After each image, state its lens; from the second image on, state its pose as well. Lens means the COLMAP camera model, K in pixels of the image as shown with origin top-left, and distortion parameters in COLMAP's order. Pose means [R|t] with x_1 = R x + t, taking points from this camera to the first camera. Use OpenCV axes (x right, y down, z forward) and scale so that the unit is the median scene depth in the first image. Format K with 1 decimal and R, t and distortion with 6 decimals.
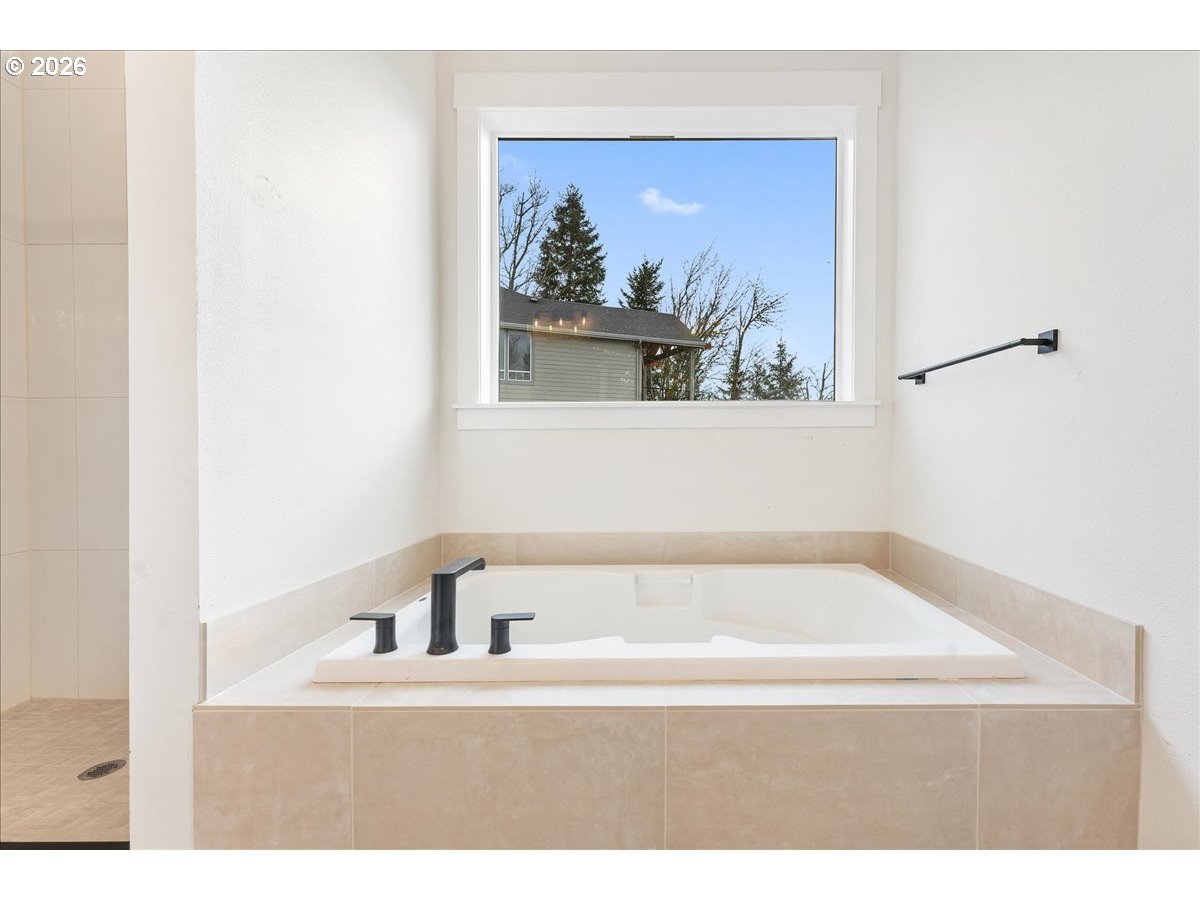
lens RADIAL K [[492.4, 0, 600.0], [0, 492.4, 450.0], [0, 0, 1]] dist [0.002842, -0.000066]
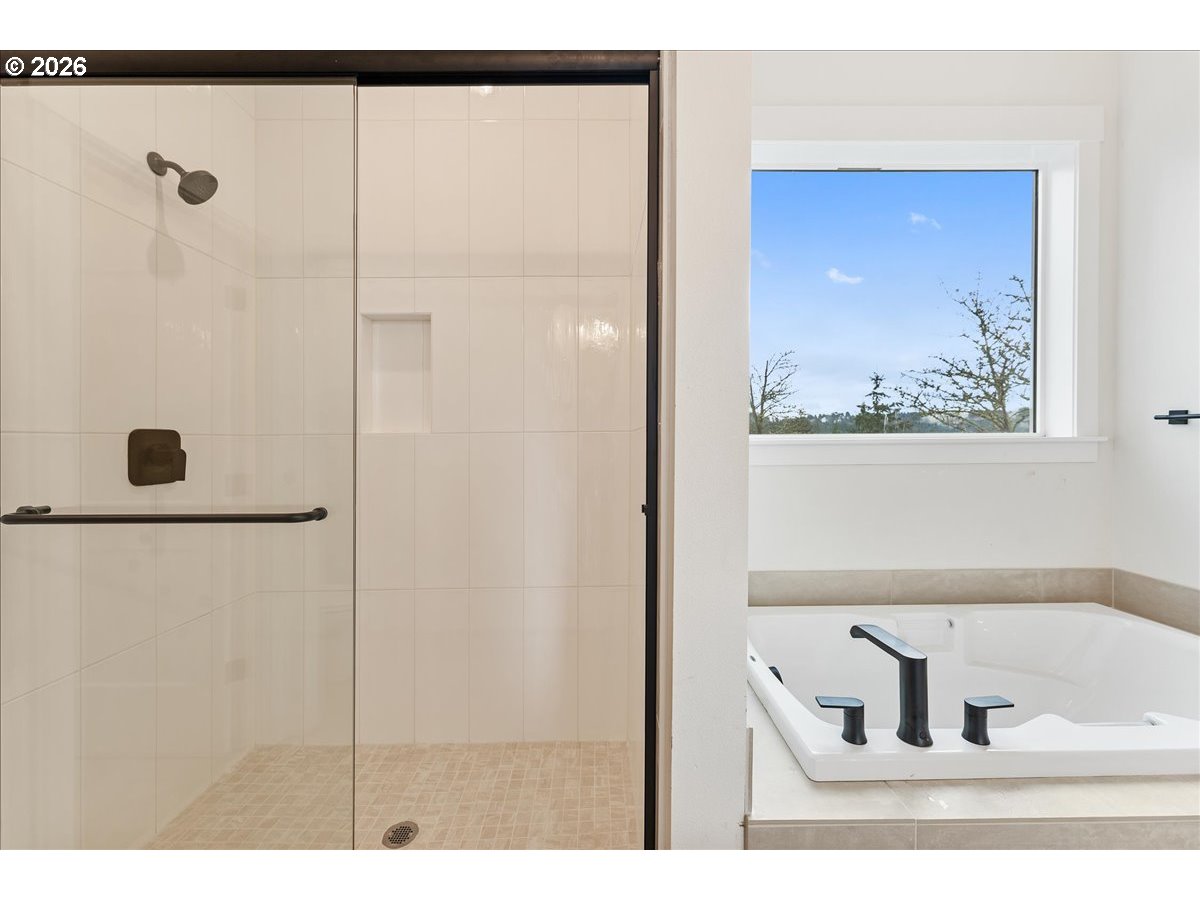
lens RADIAL K [[482.1, 0, 600.0], [0, 482.1, 450.0], [0, 0, 1]] dist [0.000536, -0.000062]
pose [[0.999926, -0.001498, 0.012076, -0.462536], [0.001516, 0.999998, -0.001454, -0.073998], [-0.012073, 0.001472, 0.999926, 0.039817]]
